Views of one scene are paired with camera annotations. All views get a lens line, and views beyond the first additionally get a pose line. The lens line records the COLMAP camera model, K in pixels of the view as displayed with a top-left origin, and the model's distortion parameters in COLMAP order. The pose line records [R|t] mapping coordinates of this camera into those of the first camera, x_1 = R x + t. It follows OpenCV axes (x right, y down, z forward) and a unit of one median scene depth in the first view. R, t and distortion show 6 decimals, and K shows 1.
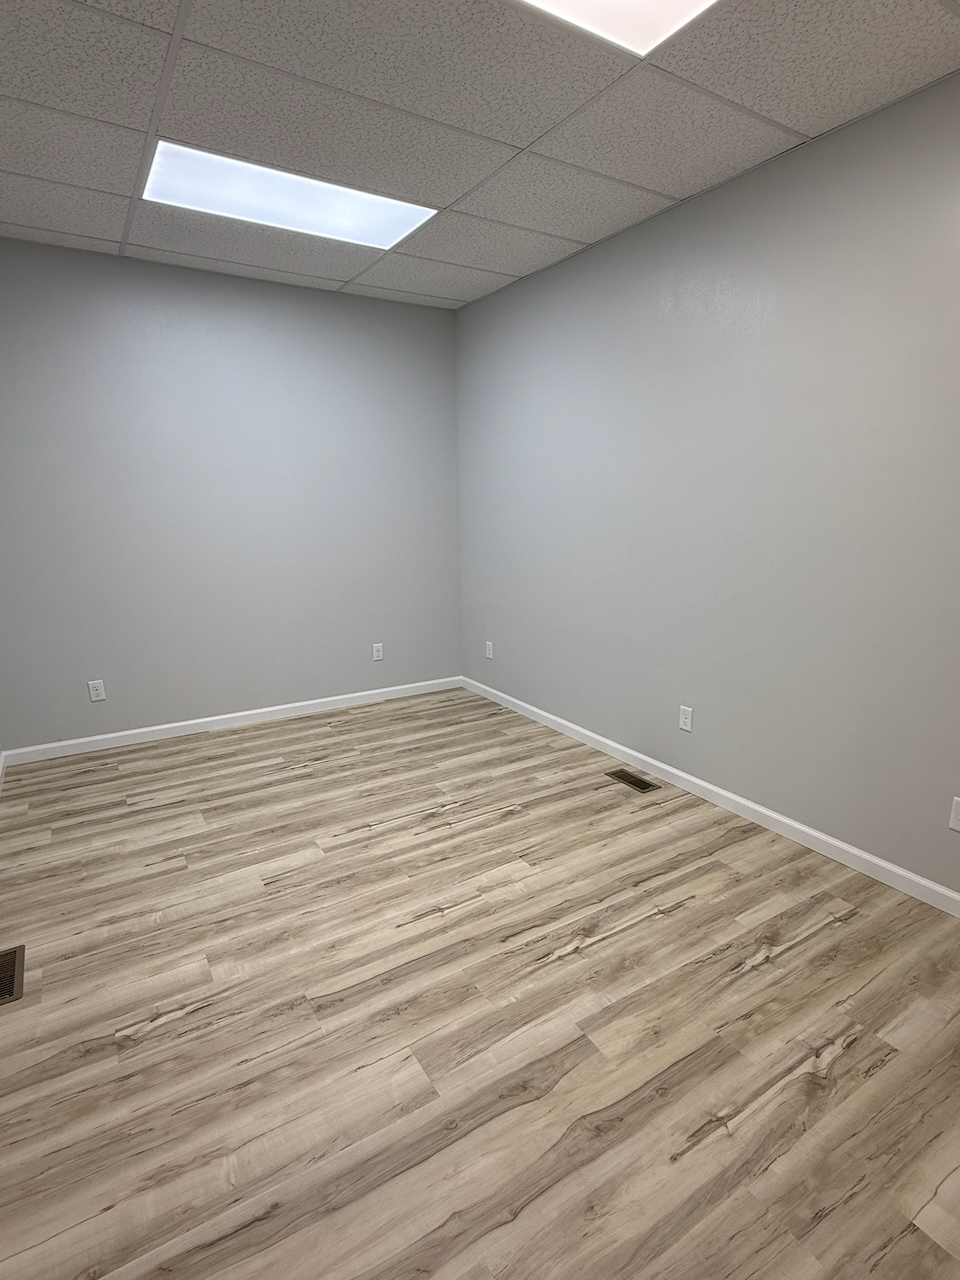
lens RADIAL K [[662.3, 0, 481.5], [0, 662.3, 637.4], [0, 0, 1]] dist [-0.000760, 0.001867]
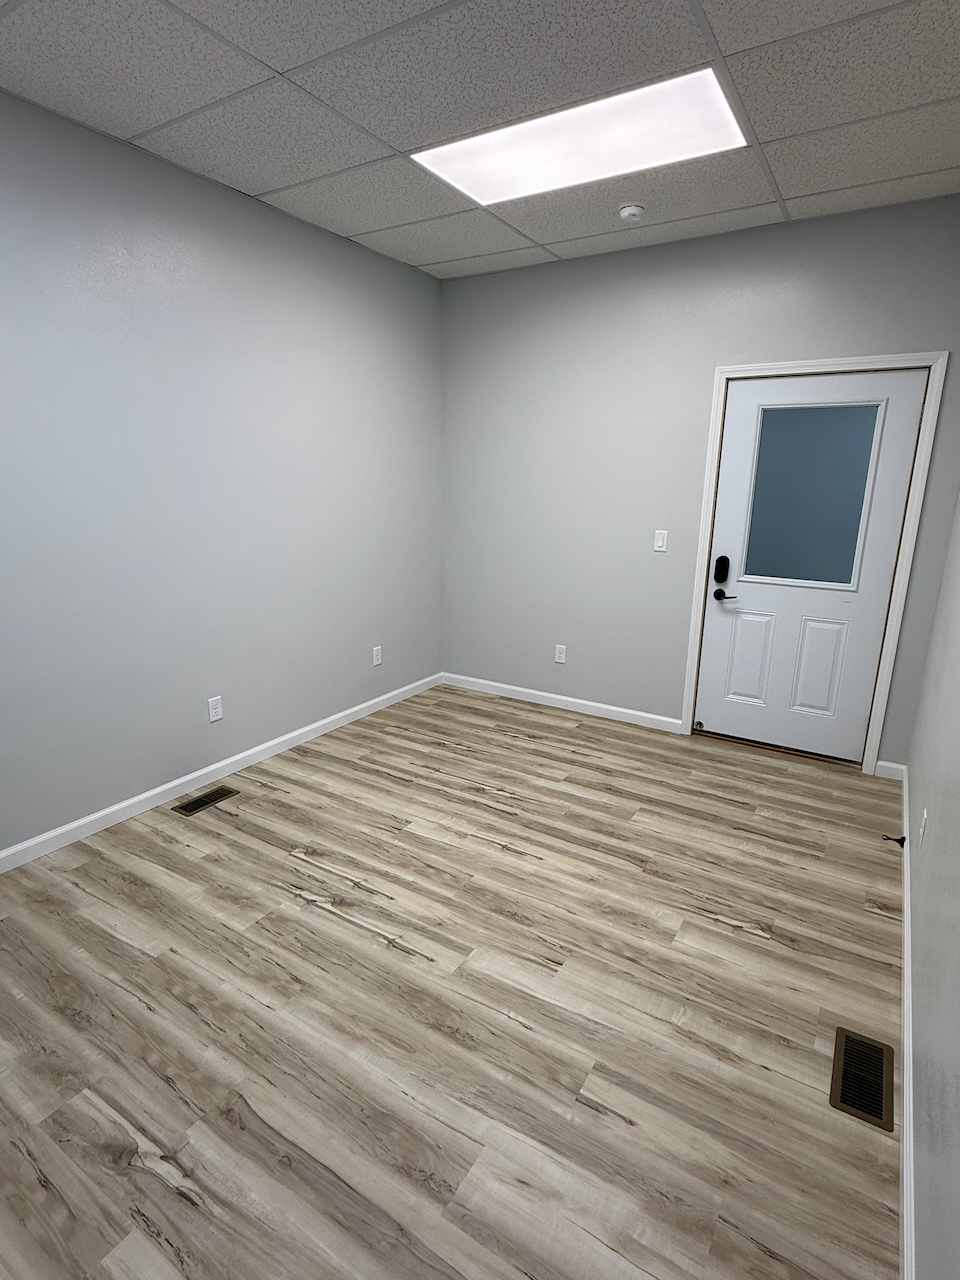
lens RADIAL K [[662.3, 0, 461.6], [0, 662.3, 646.1], [0, 0, 1]] dist [-0.000760, 0.001867]
pose [[-0.421792, -0.227784, 0.877614, -0.886442], [0.175896, 0.928983, 0.325654, -0.284999], [-0.889467, 0.291727, -0.351771, 1.246464]]
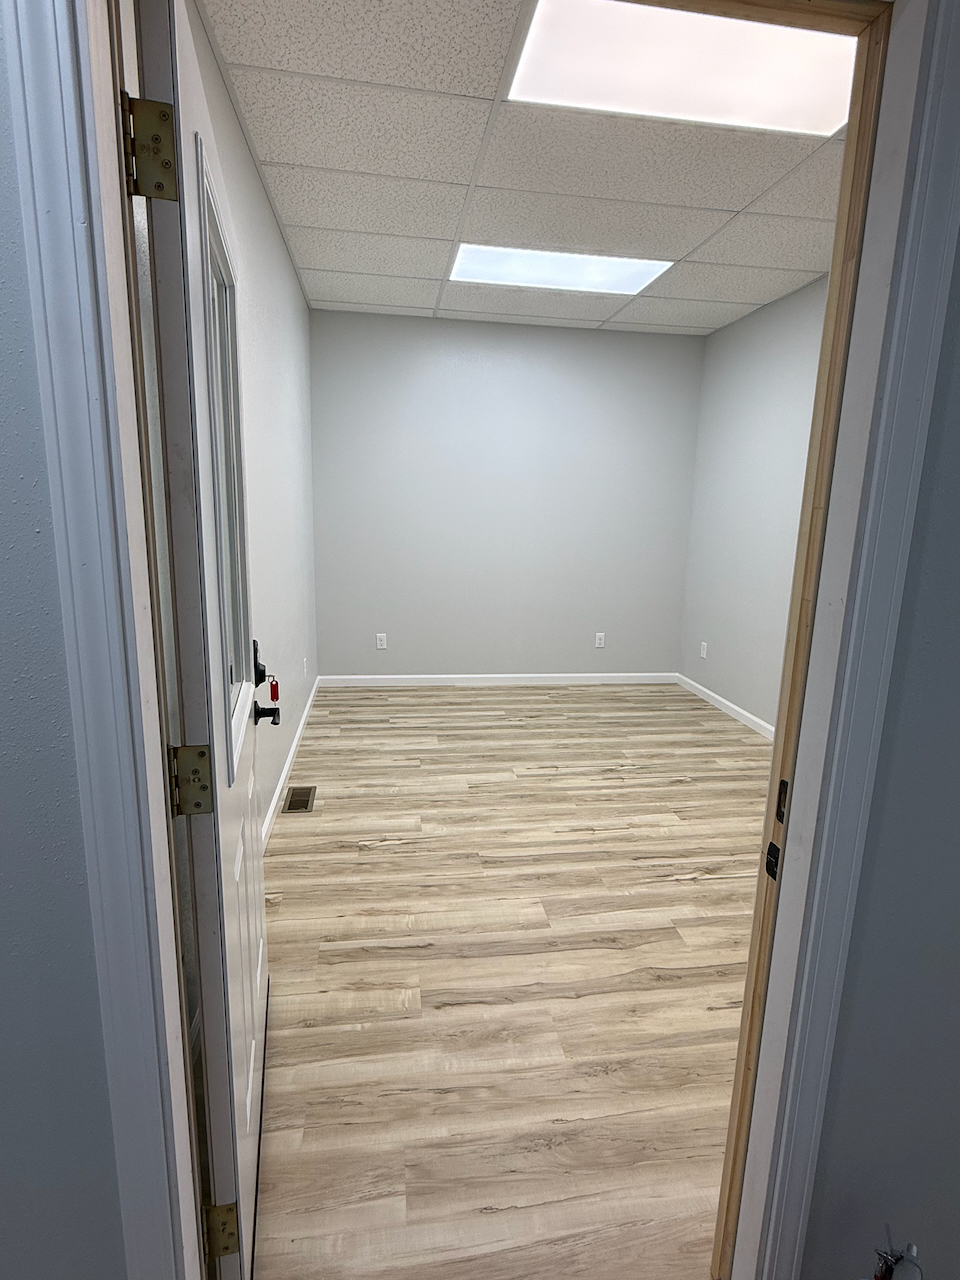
lens RADIAL K [[662.3, 0, 479.3], [0, 662.3, 631.0], [0, 0, 1]] dist [-0.000760, 0.001867]
pose [[0.915648, 0.104443, -0.388175, 0.169562], [-0.114591, 0.993408, -0.003014, 0.061176], [0.385301, 0.047241, 0.921581, -0.225743]]
